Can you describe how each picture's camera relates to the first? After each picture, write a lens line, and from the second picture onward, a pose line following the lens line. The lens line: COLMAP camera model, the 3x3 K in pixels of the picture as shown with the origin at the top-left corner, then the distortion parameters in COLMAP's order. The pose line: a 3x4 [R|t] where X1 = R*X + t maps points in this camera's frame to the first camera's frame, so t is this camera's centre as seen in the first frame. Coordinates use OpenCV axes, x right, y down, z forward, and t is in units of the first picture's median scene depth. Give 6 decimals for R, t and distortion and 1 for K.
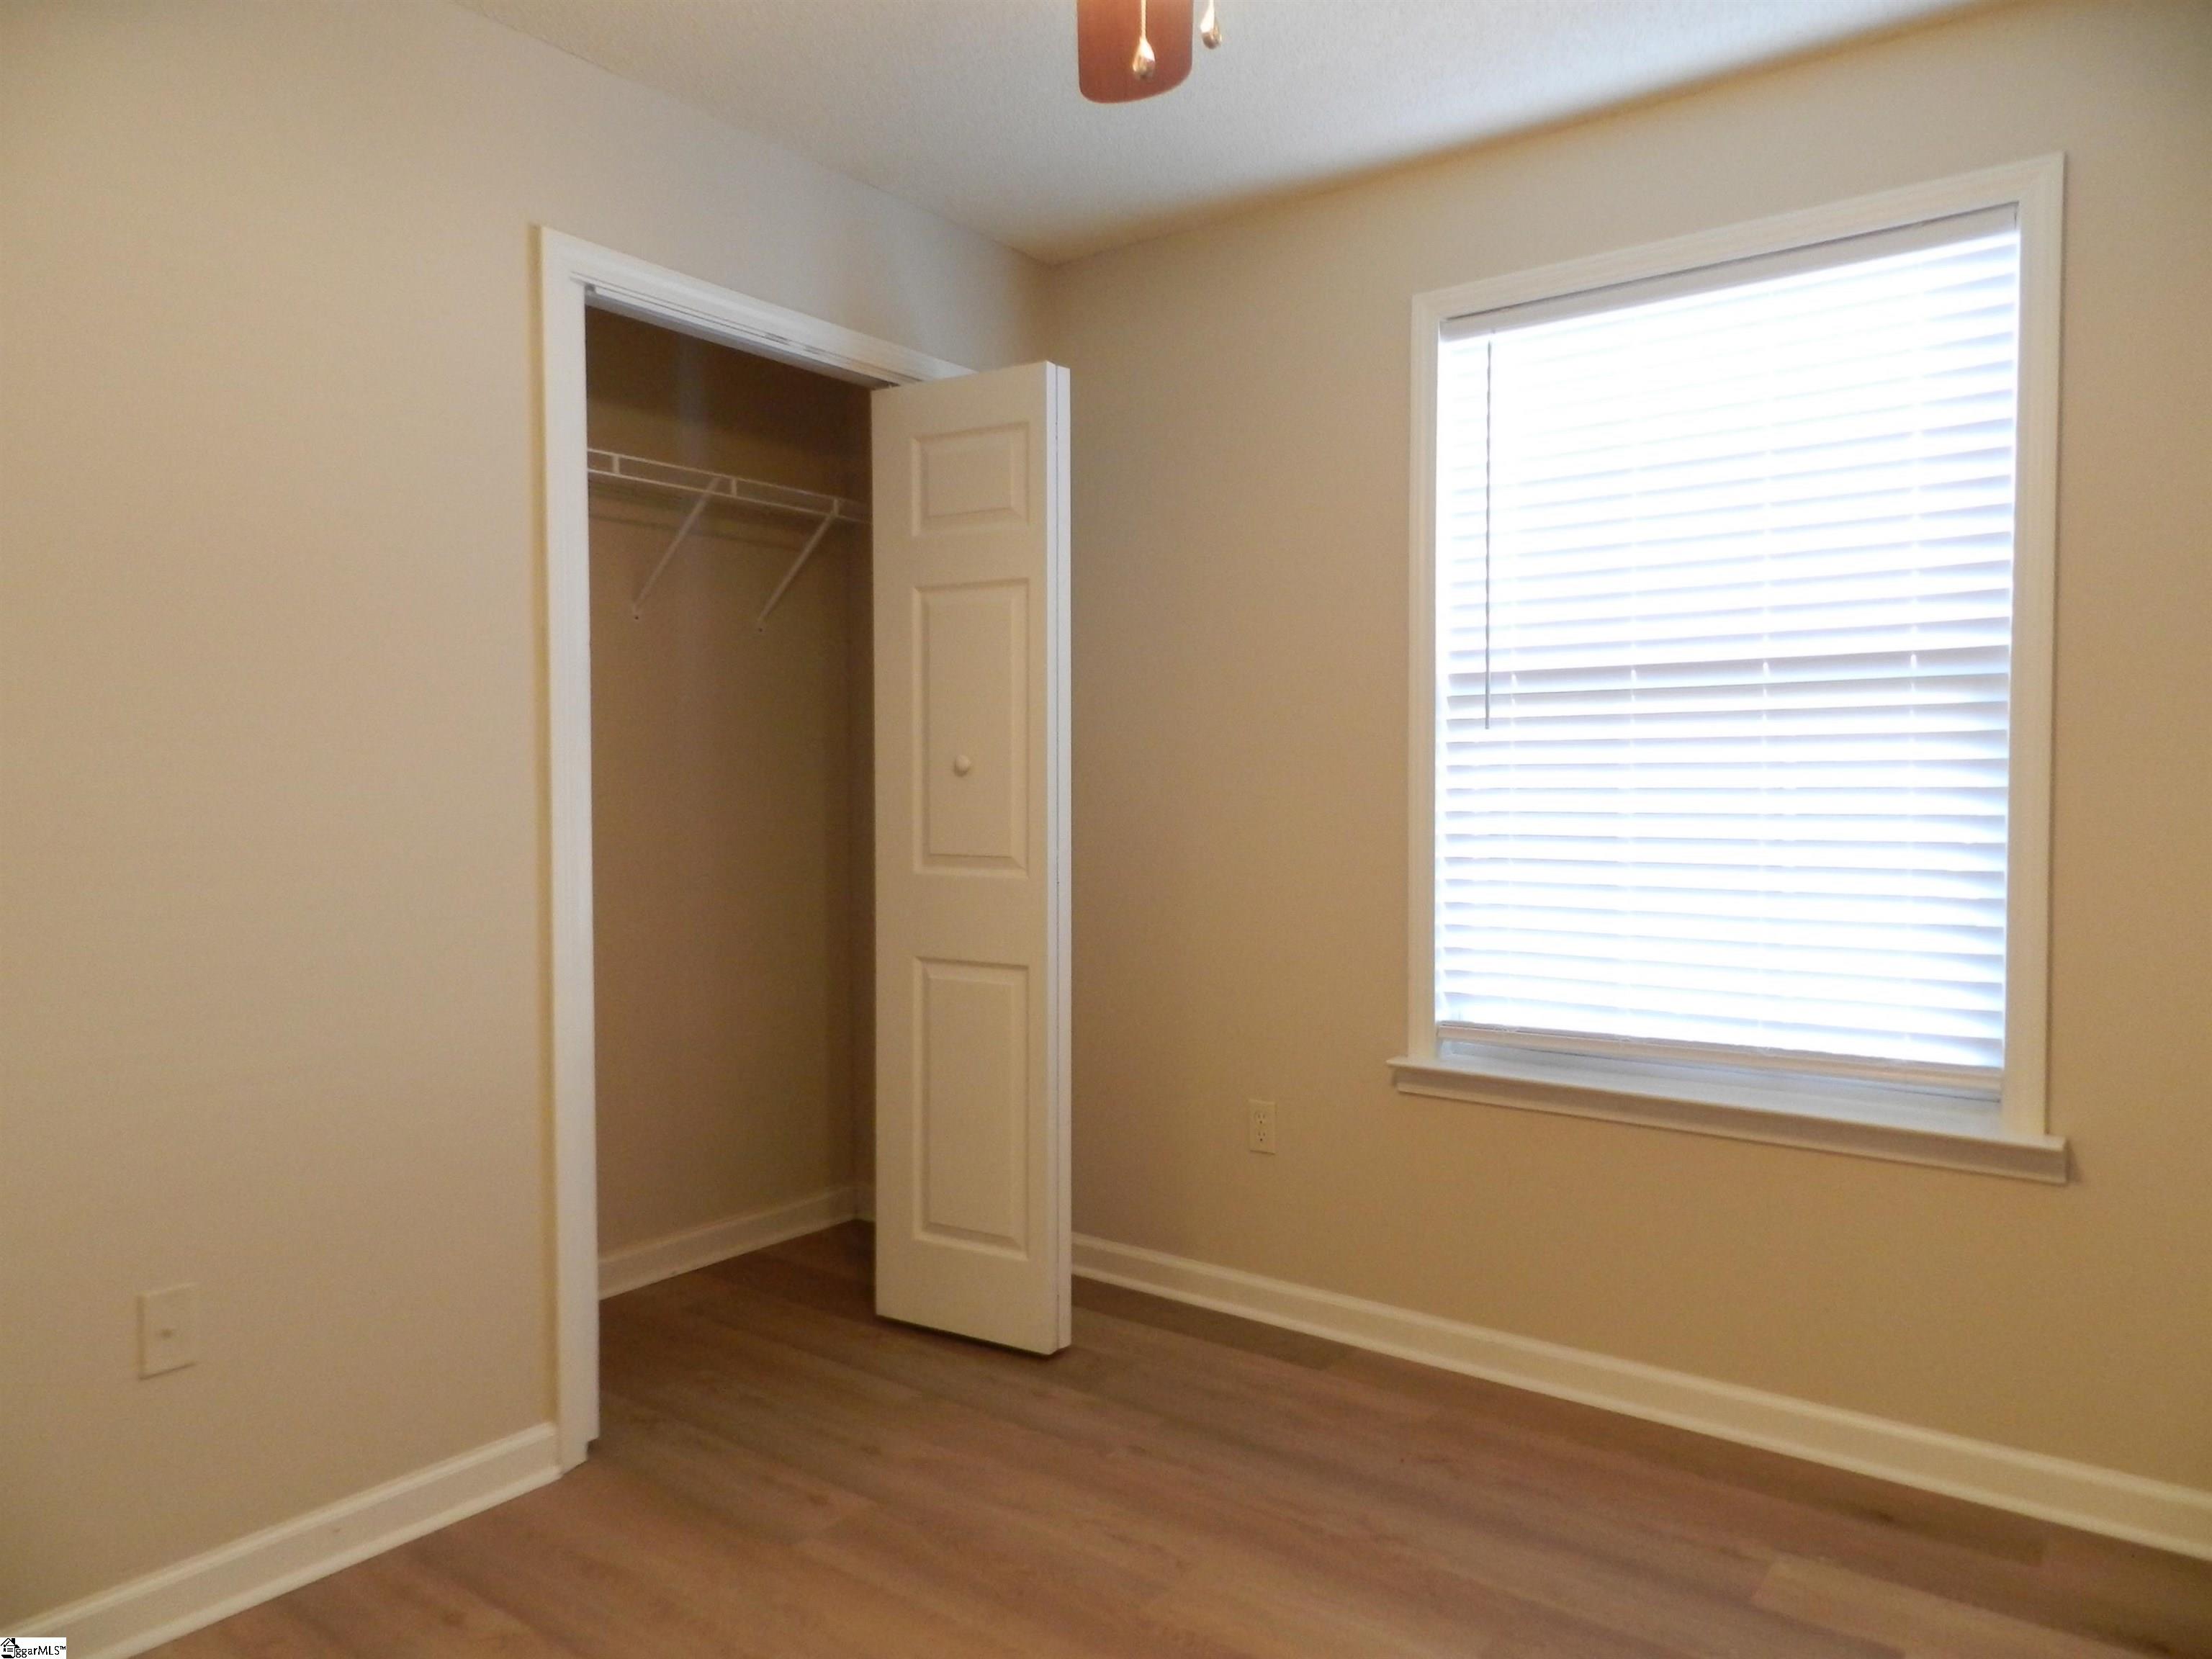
lens RADIAL K [[1512.3, 0, 1106.0], [0, 1512.3, 829.5], [0, 0, 1]] dist [0.003265, 0.005098]
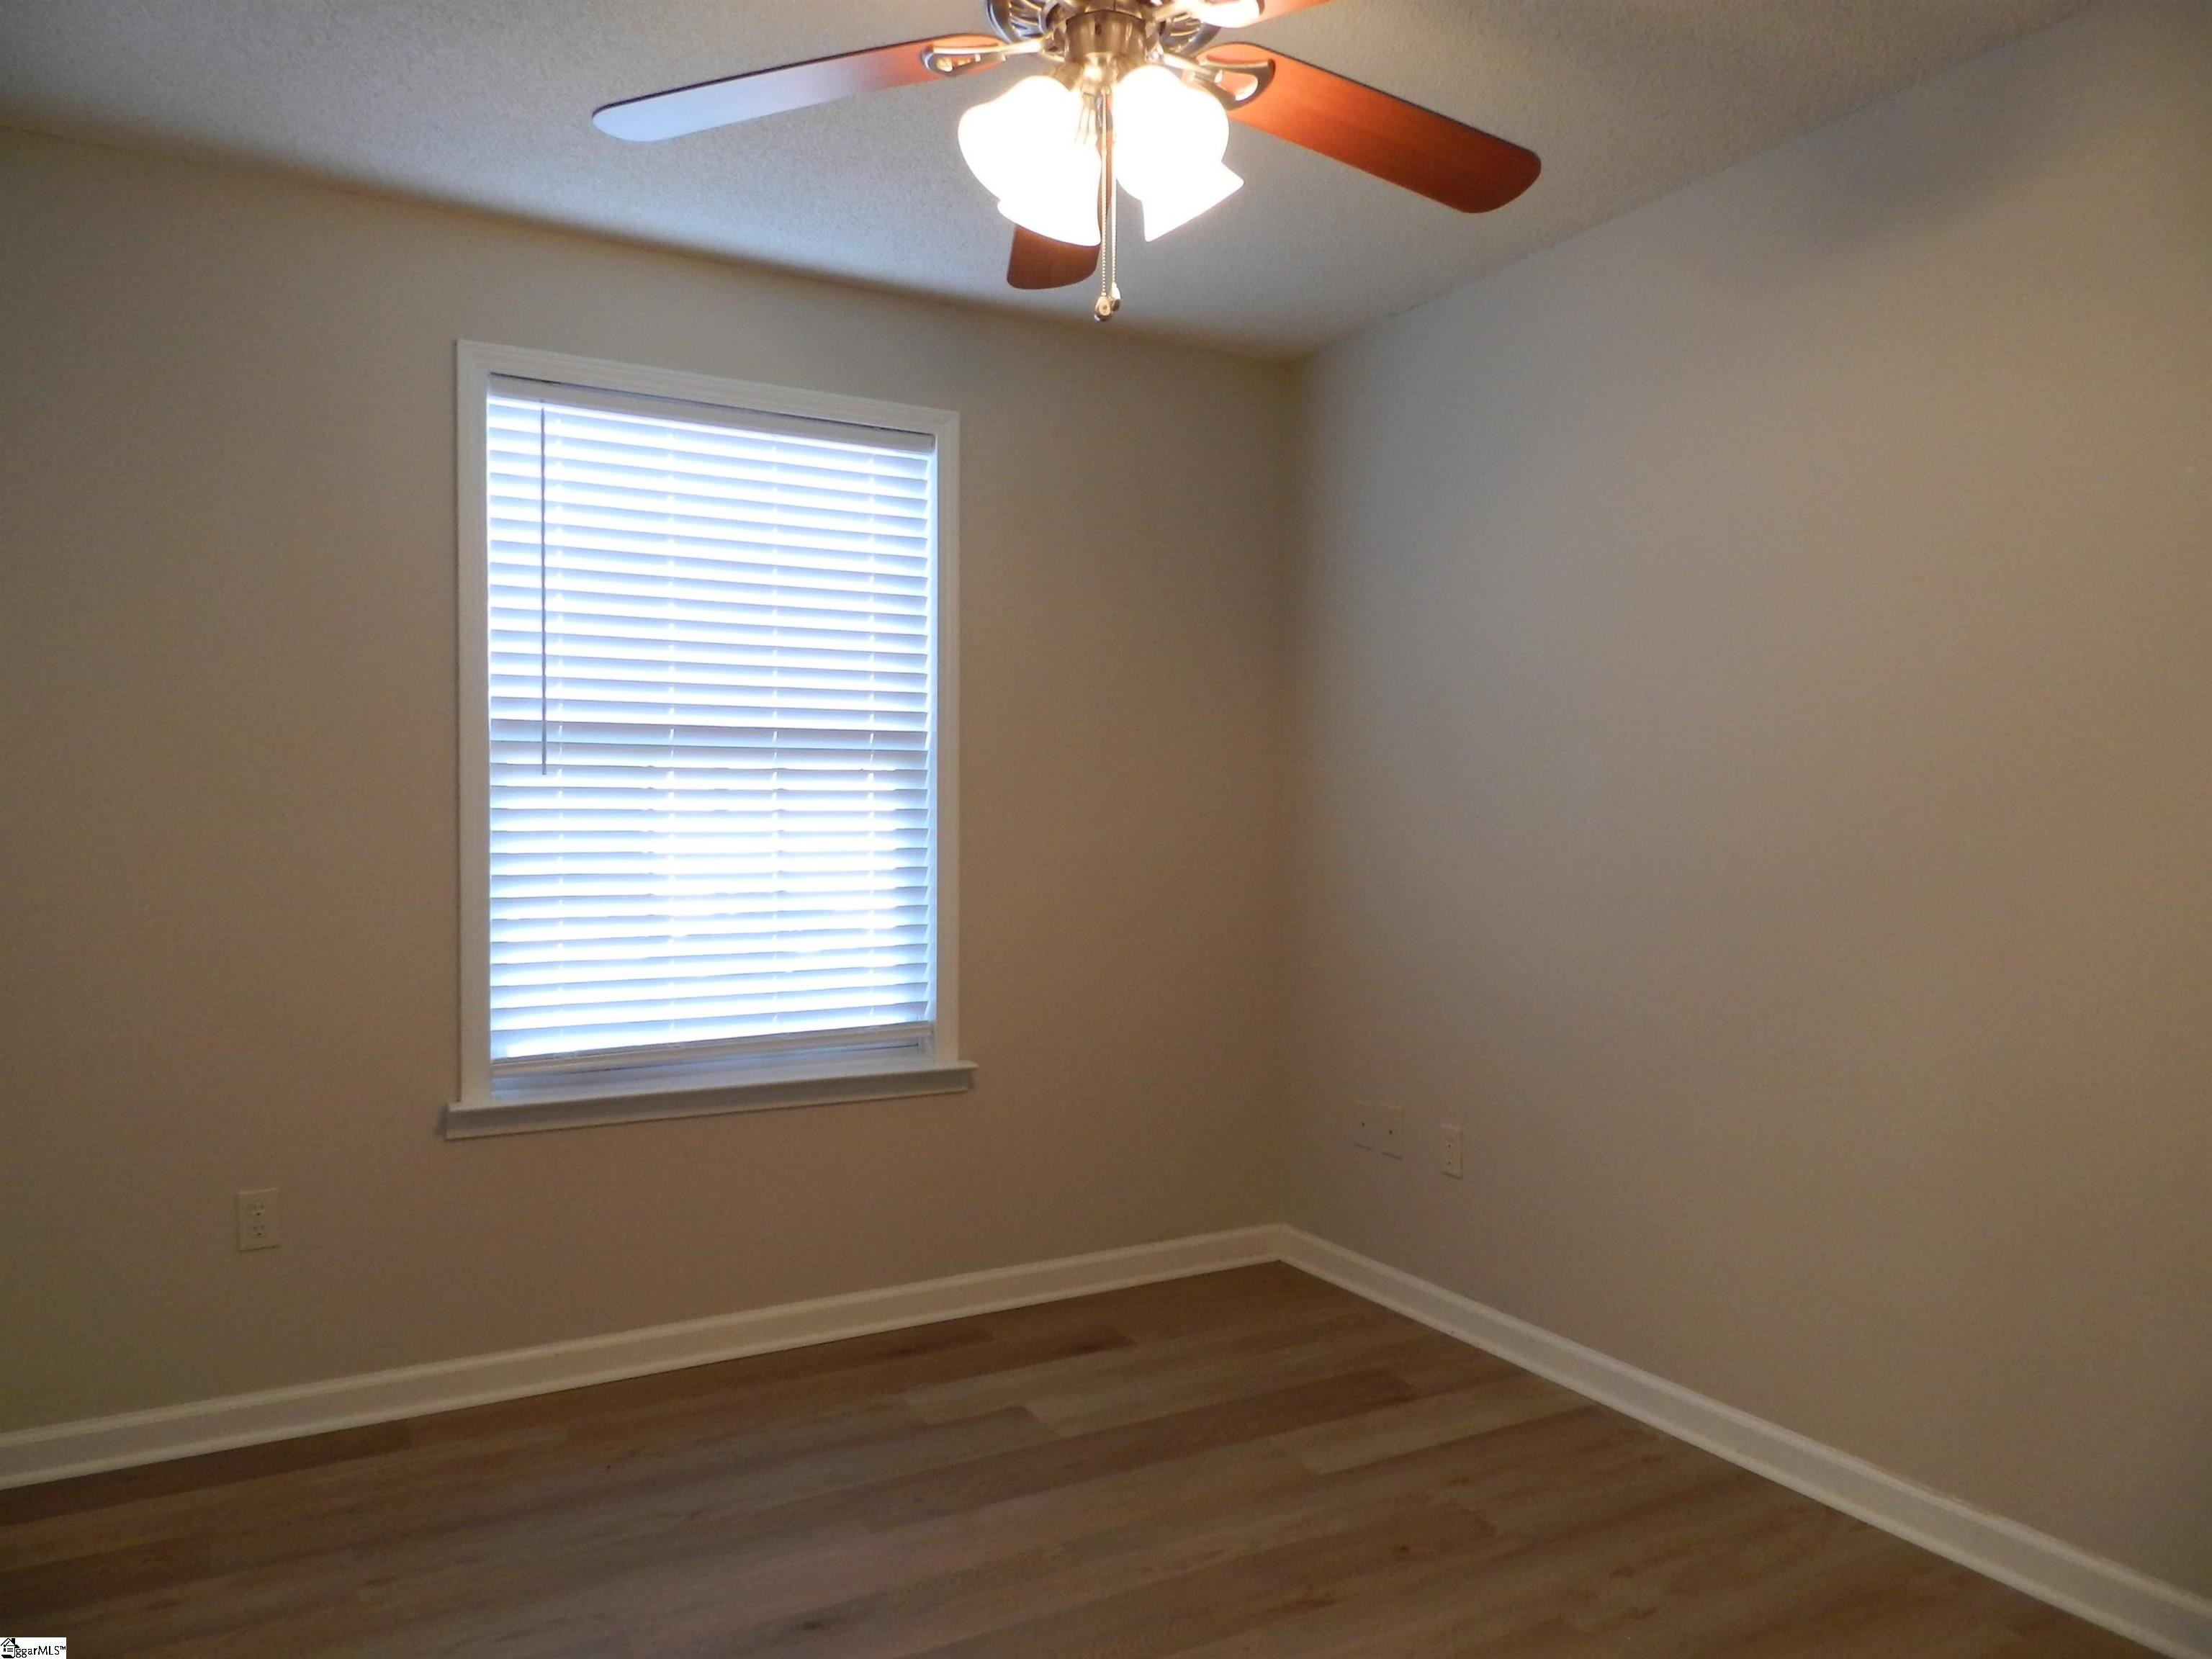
lens RADIAL K [[1512.3, 0, 1106.0], [0, 1512.3, 829.5], [0, 0, 1]] dist [0.003265, 0.005098]
pose [[0.386083, -0.009066, 0.922419, -0.598893], [0.023044, 0.999734, 0.000181, -0.020509], [-0.922176, 0.021186, 0.386190, 0.240055]]
